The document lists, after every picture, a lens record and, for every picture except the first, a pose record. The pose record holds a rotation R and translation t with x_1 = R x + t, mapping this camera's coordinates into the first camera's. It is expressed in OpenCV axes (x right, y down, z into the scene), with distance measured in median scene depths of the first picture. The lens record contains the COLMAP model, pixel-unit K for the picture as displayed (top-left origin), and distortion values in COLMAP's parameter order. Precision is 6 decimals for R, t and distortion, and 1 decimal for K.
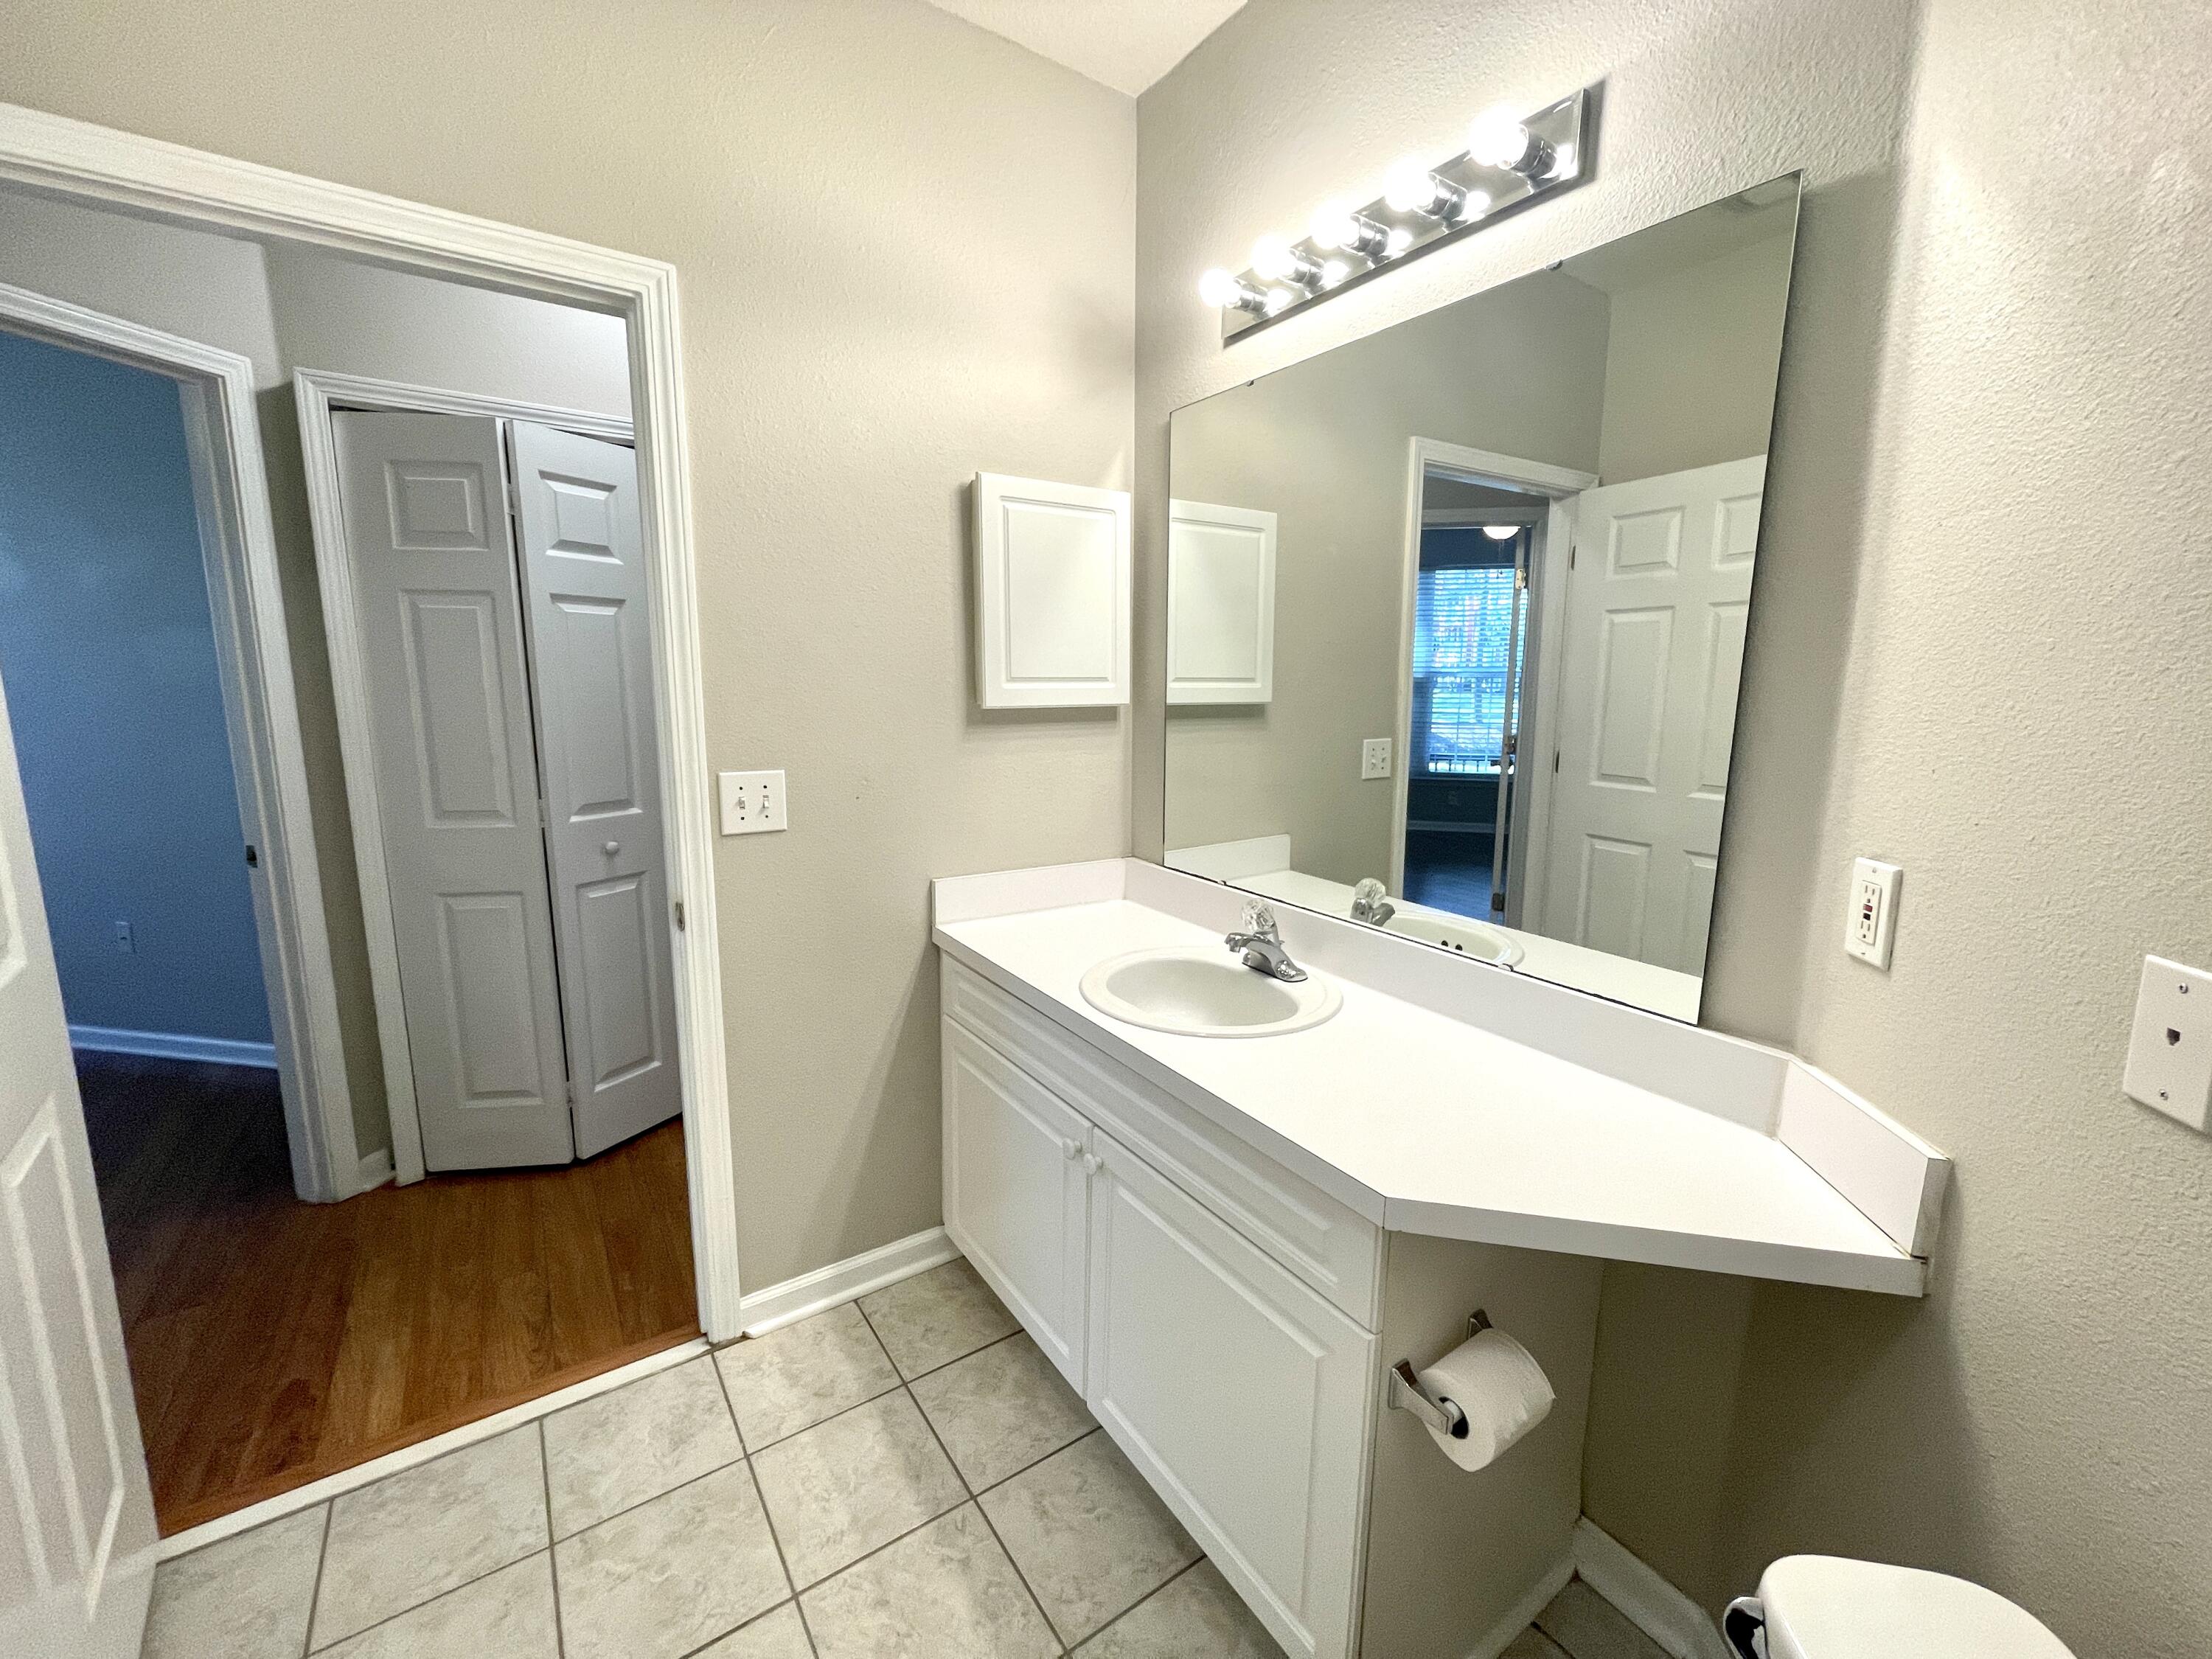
lens RADIAL K [[897.7, 0, 1106.0], [0, 897.7, 822.5], [0, 0, 1]] dist [-0.002163, -0.000317]
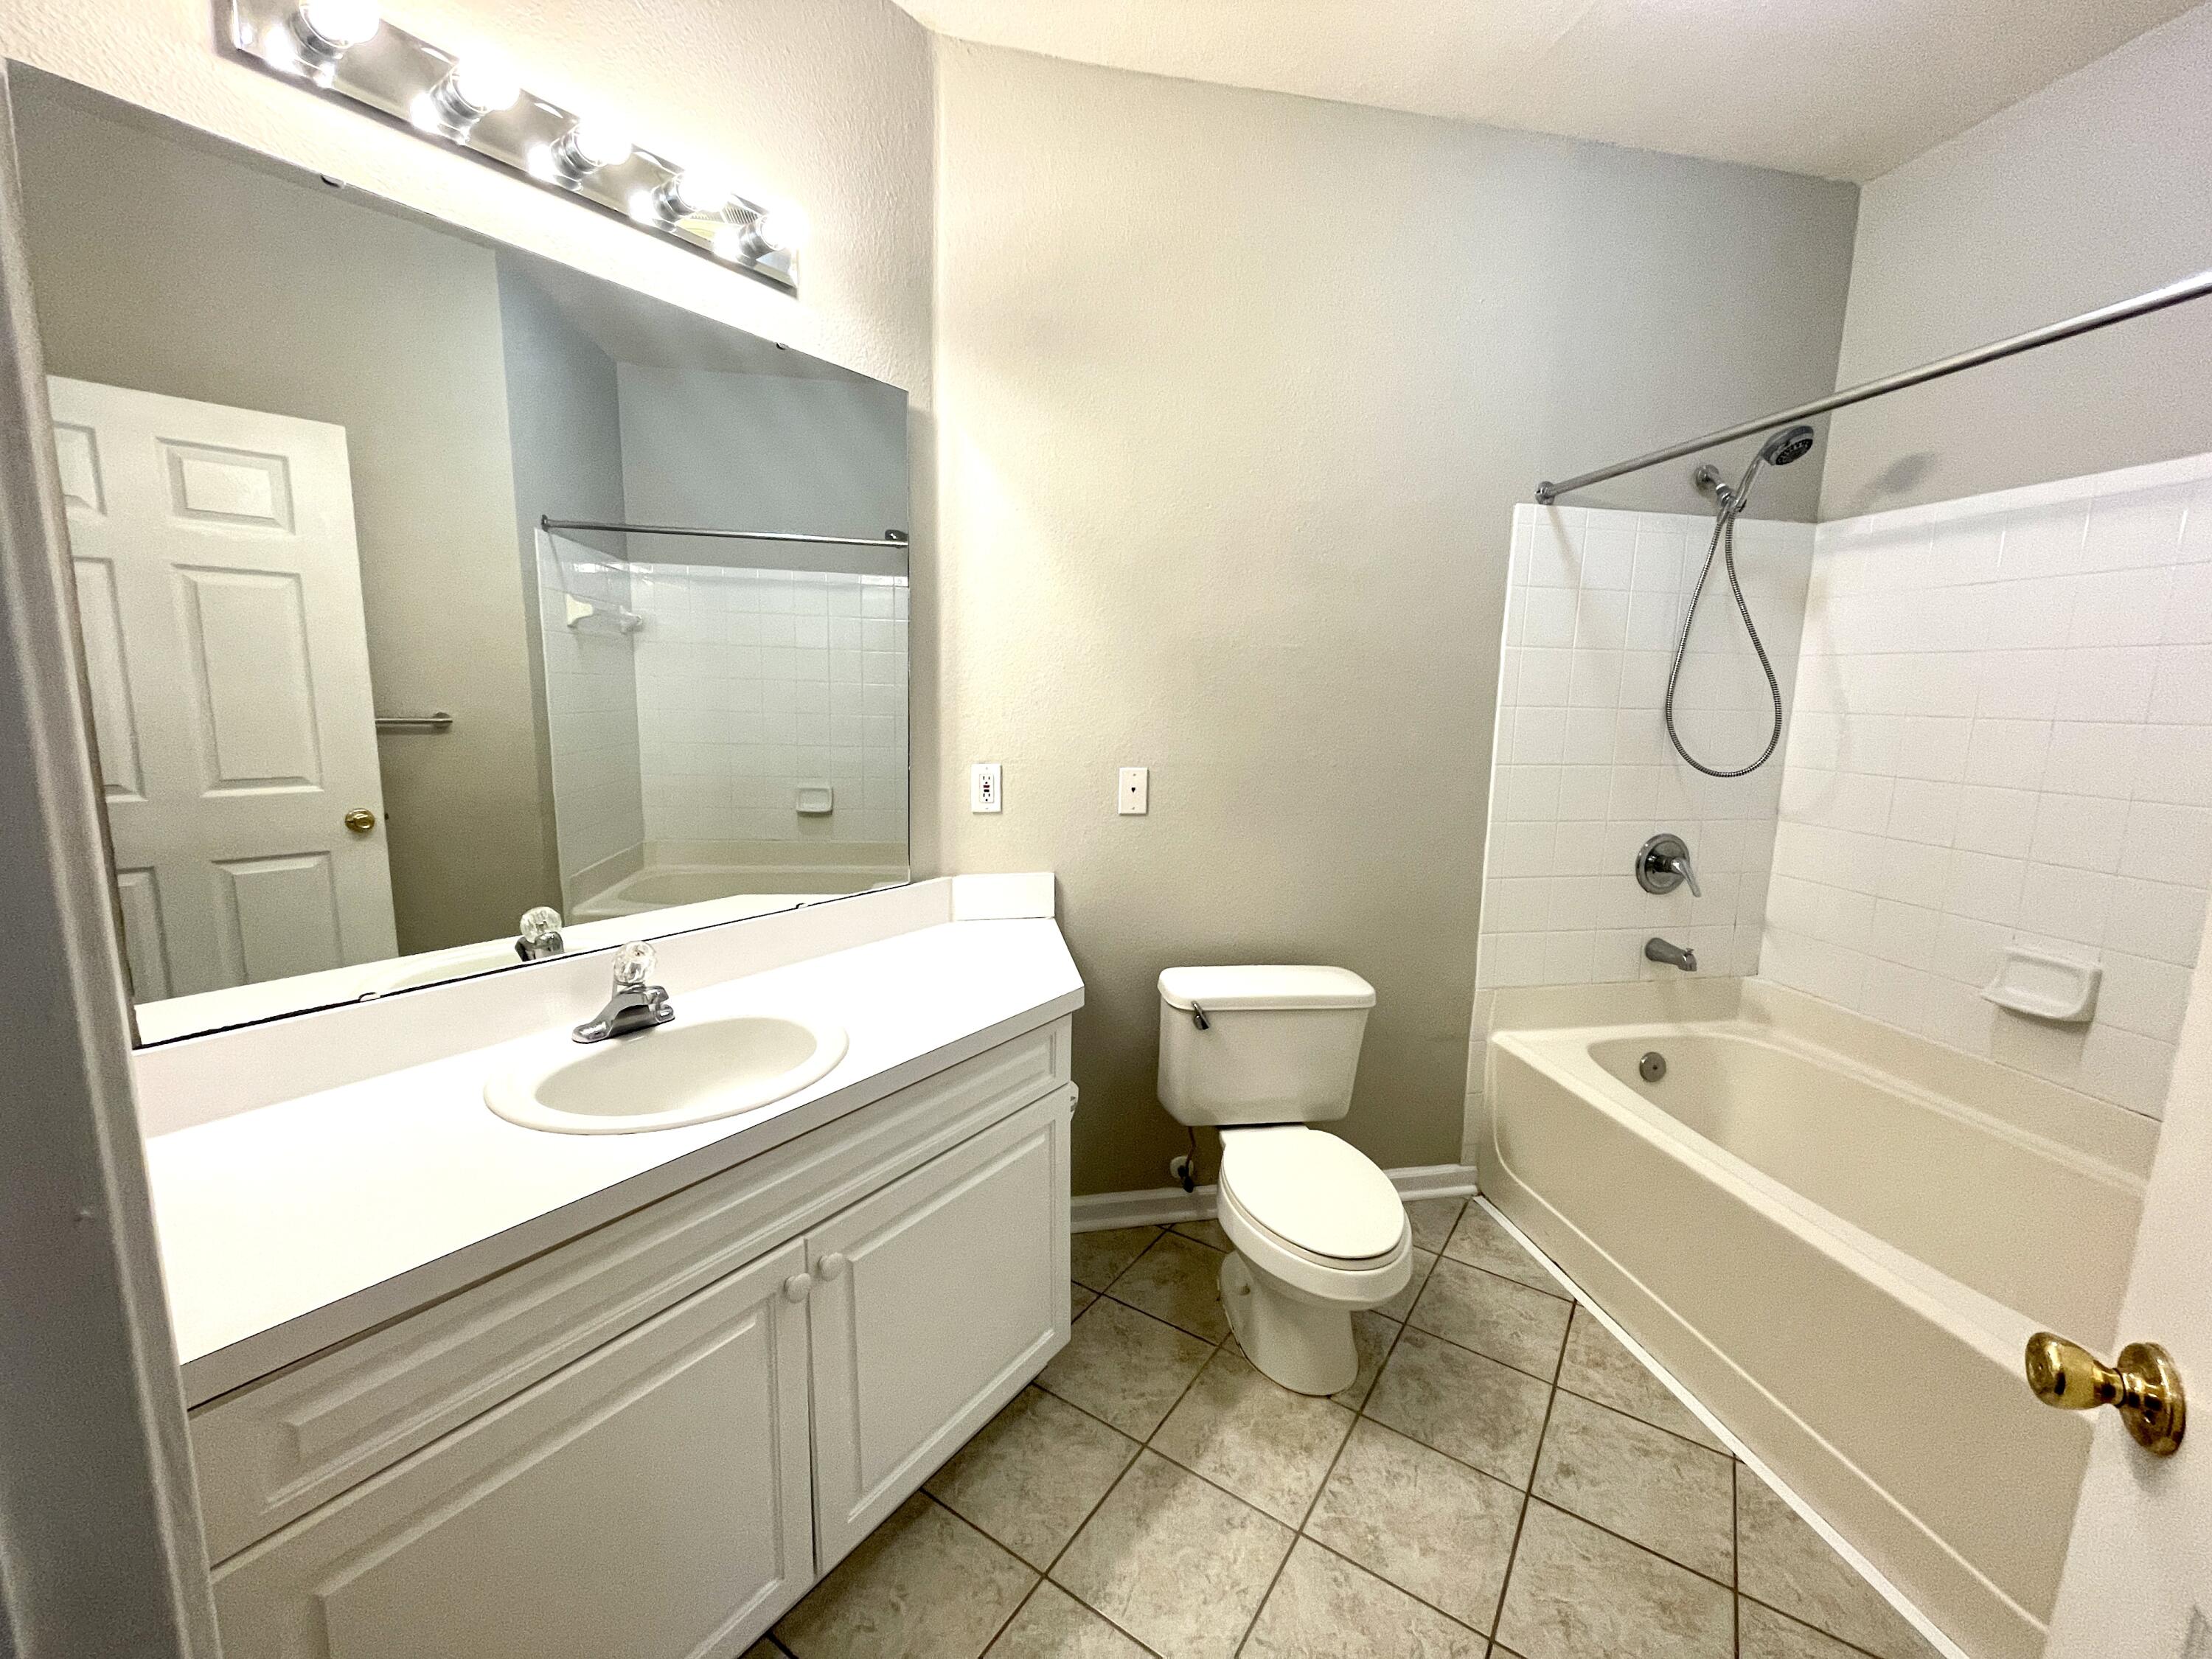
lens RADIAL K [[897.7, 0, 1106.0], [0, 897.7, 822.5], [0, 0, 1]] dist [-0.002163, -0.000317]
pose [[-0.355633, -0.156732, 0.921390, -0.894769], [0.125538, 0.968895, 0.213267, -0.175514], [-0.926156, 0.191514, -0.324895, 1.067428]]
